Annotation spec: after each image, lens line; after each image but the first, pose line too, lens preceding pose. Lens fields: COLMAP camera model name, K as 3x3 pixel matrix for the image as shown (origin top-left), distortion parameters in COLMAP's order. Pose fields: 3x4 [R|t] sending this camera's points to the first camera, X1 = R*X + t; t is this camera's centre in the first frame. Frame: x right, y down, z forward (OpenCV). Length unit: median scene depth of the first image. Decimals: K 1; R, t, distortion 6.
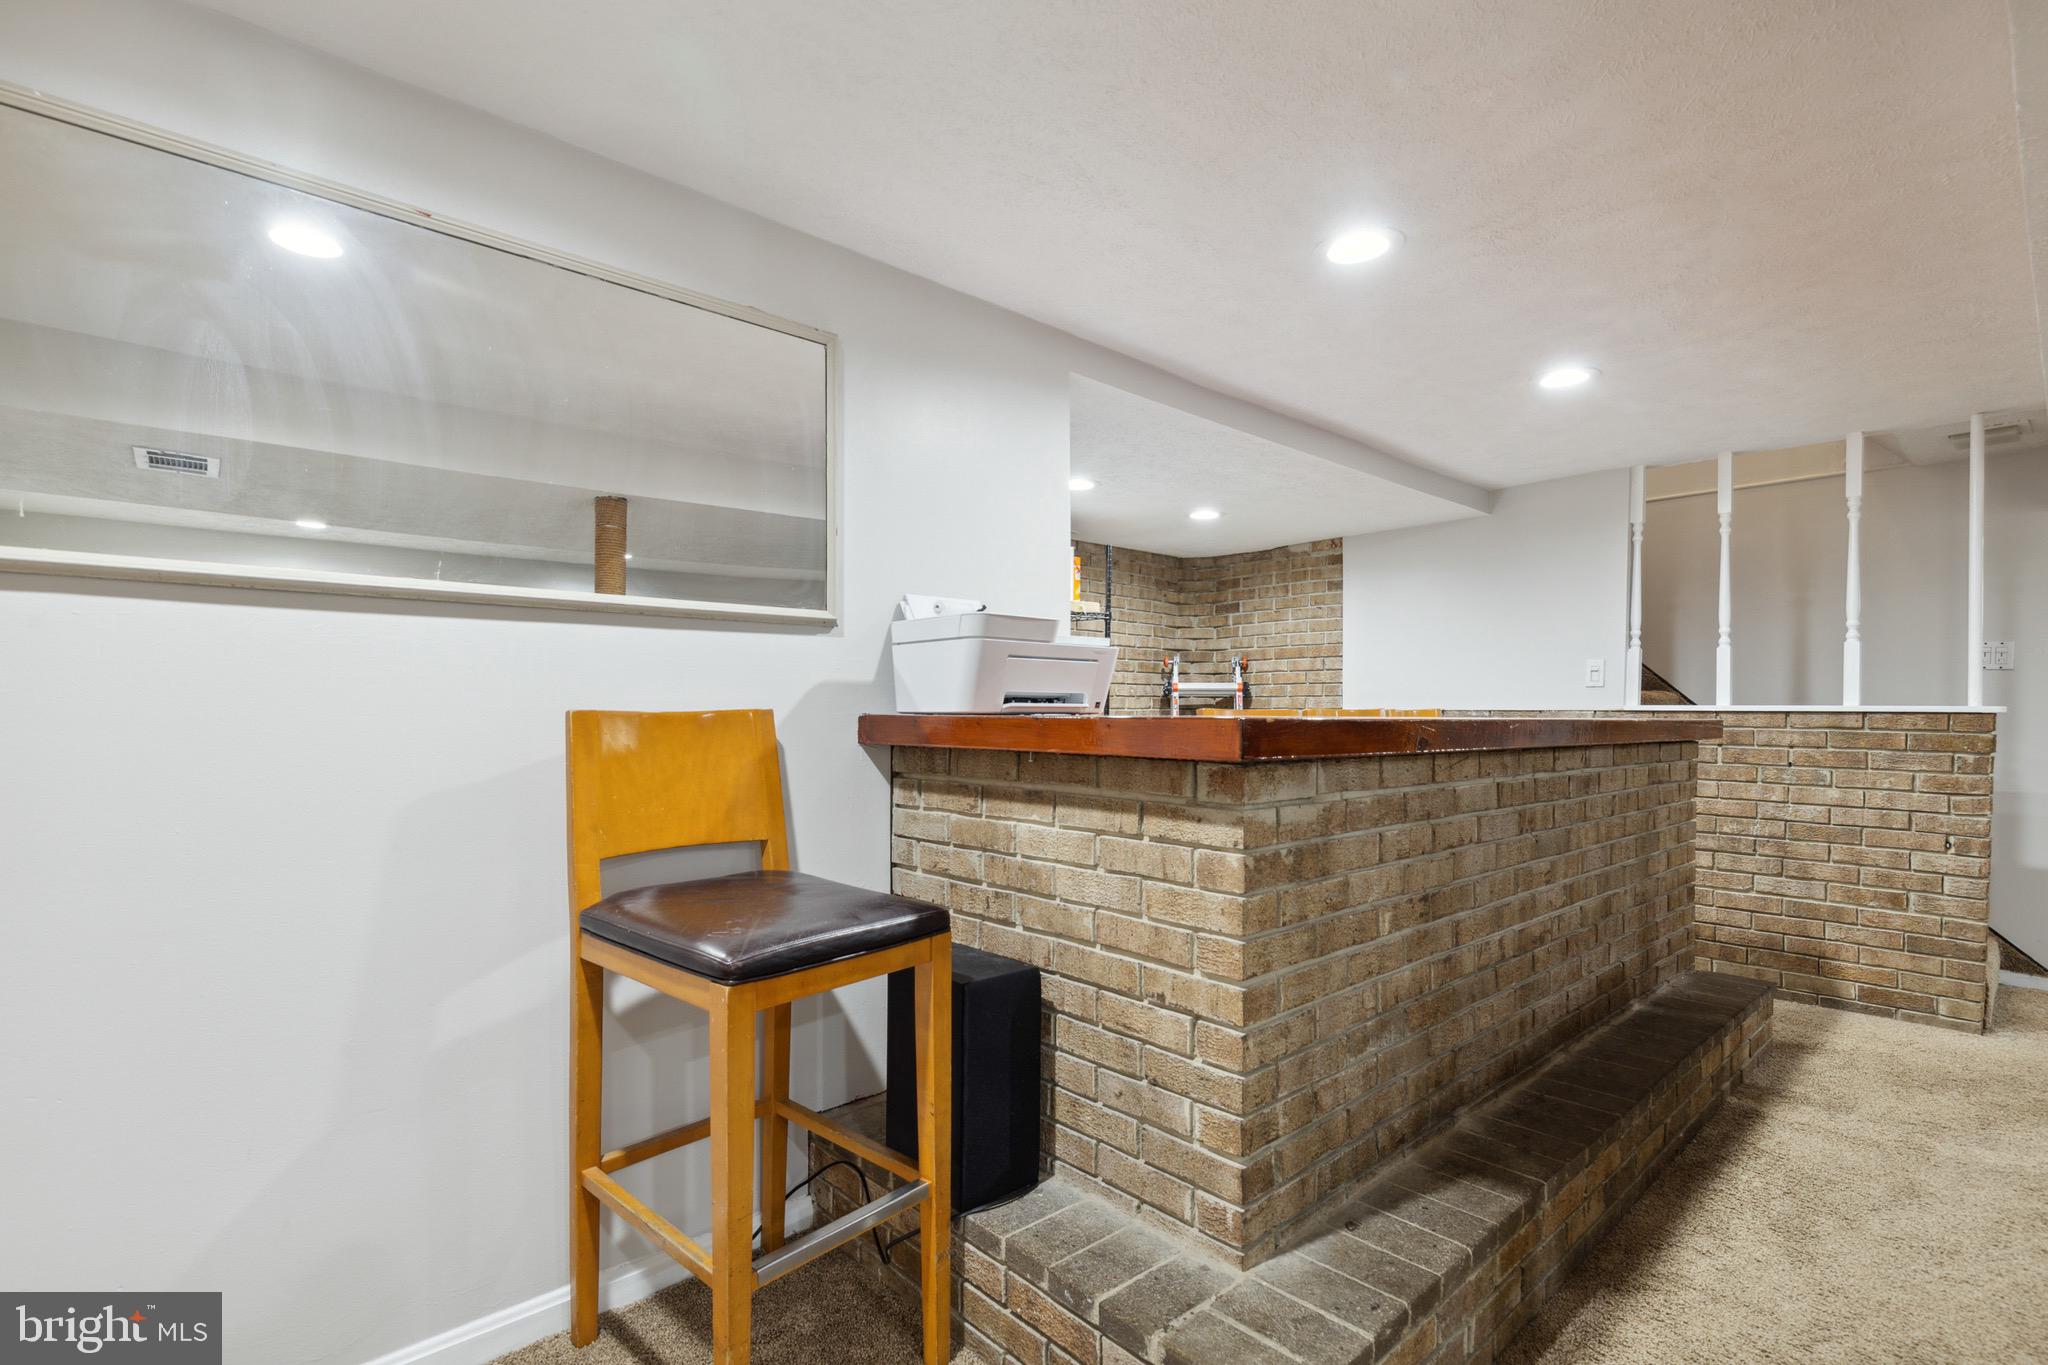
lens RADIAL K [[936.9, 0, 1028.5], [0, 936.9, 693.8], [0, 0, 1]] dist [0.003455, 0.000107]
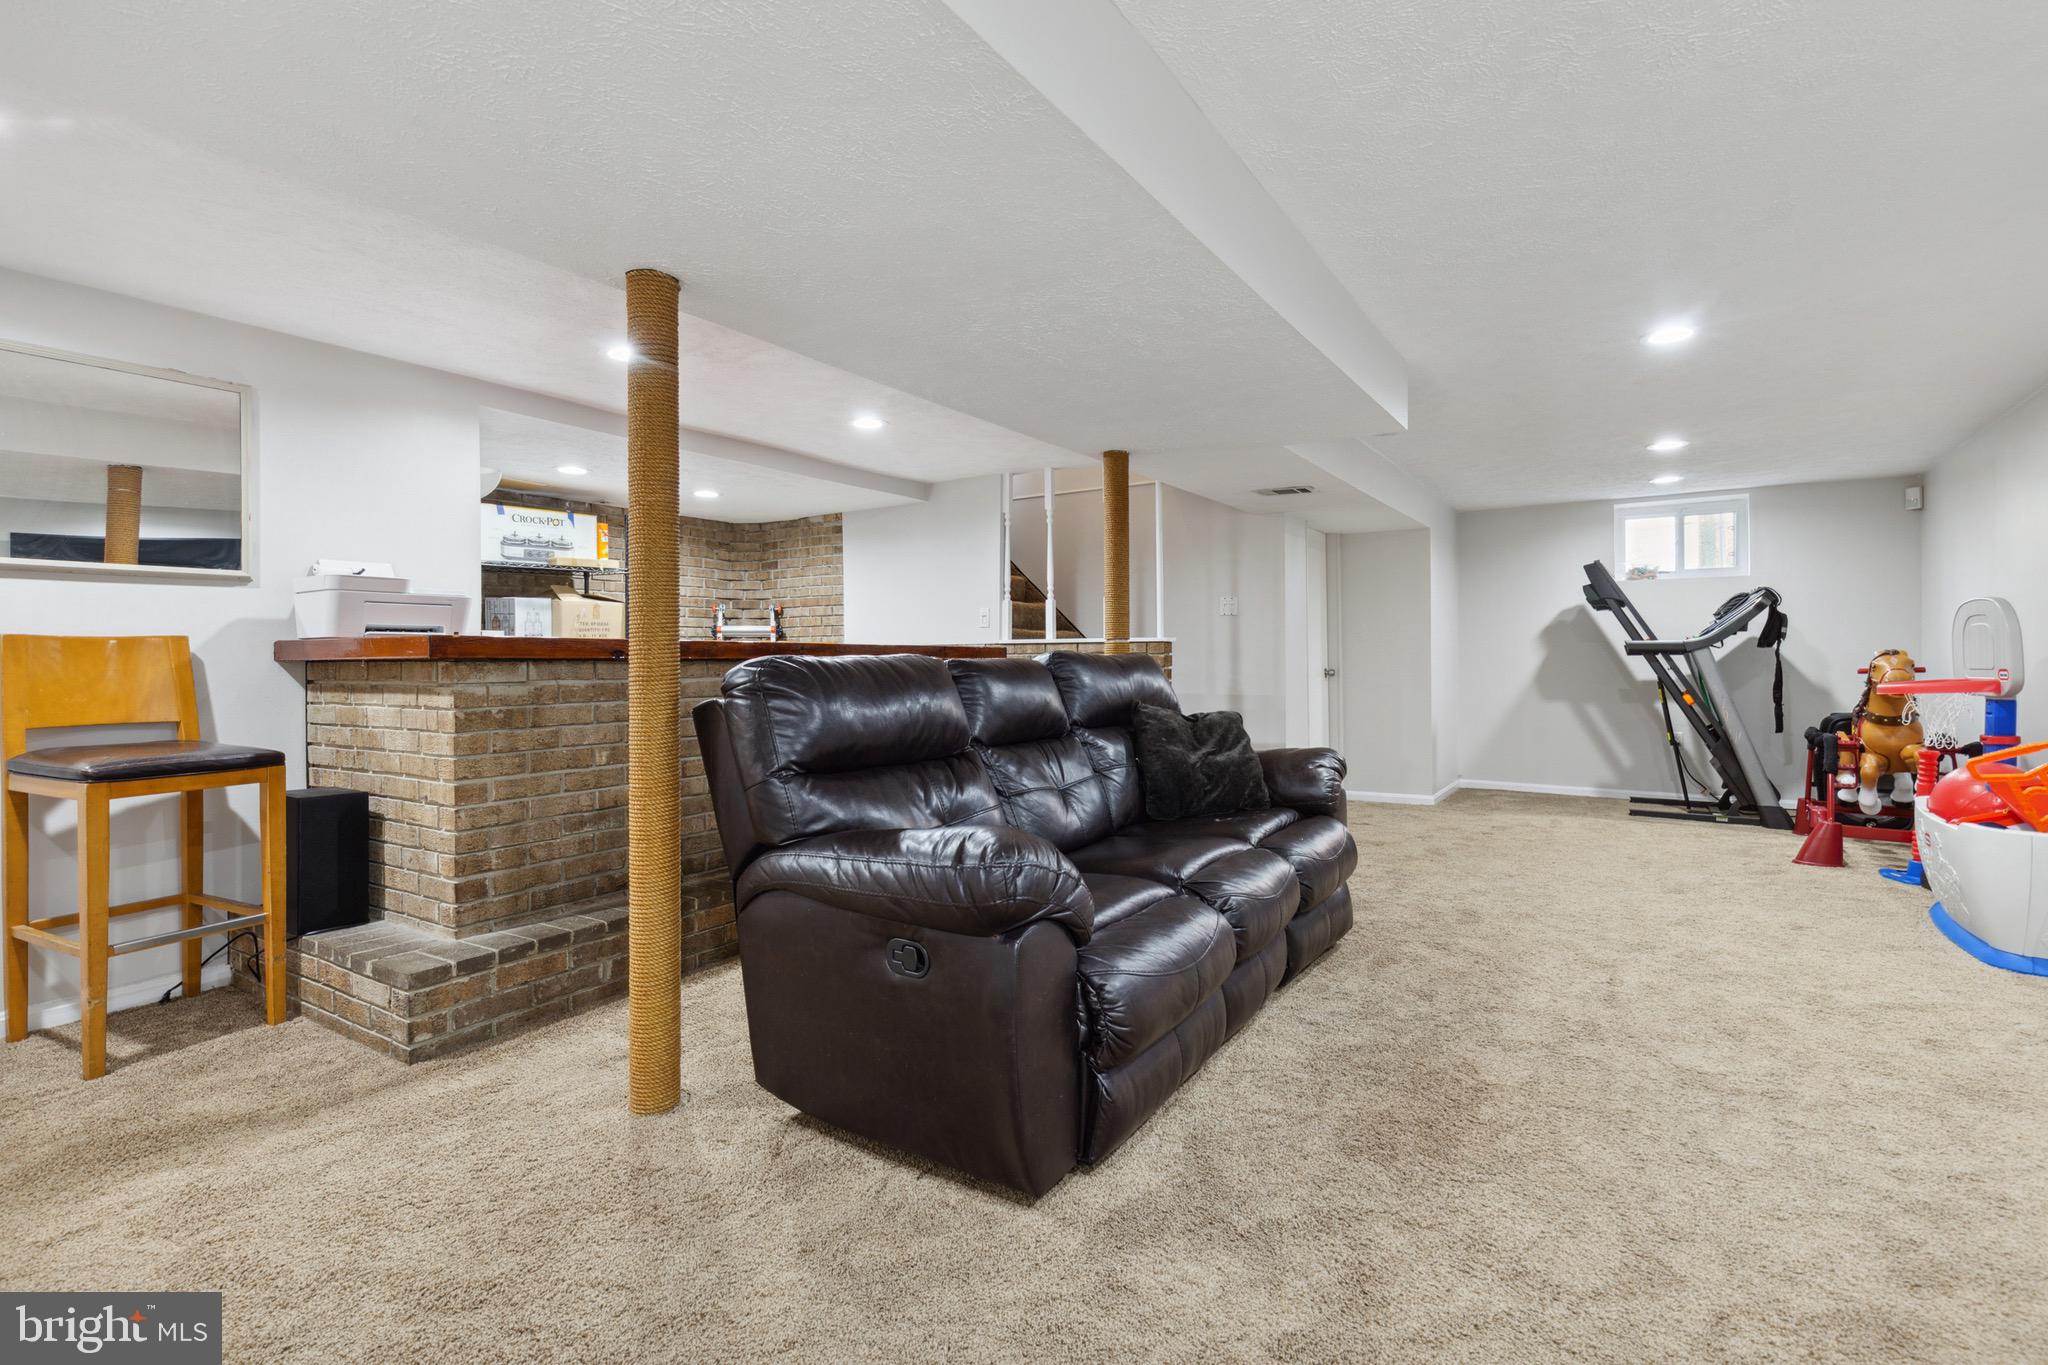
lens RADIAL K [[936.9, 0, 1023.2], [0, 936.9, 638.3], [0, 0, 1]] dist [0.003455, 0.000107]
pose [[0.966250, -0.002911, 0.257591, 0.639914], [0.004129, 0.999983, -0.004187, 0.032337], [-0.257574, 0.005109, 0.966245, -0.813093]]
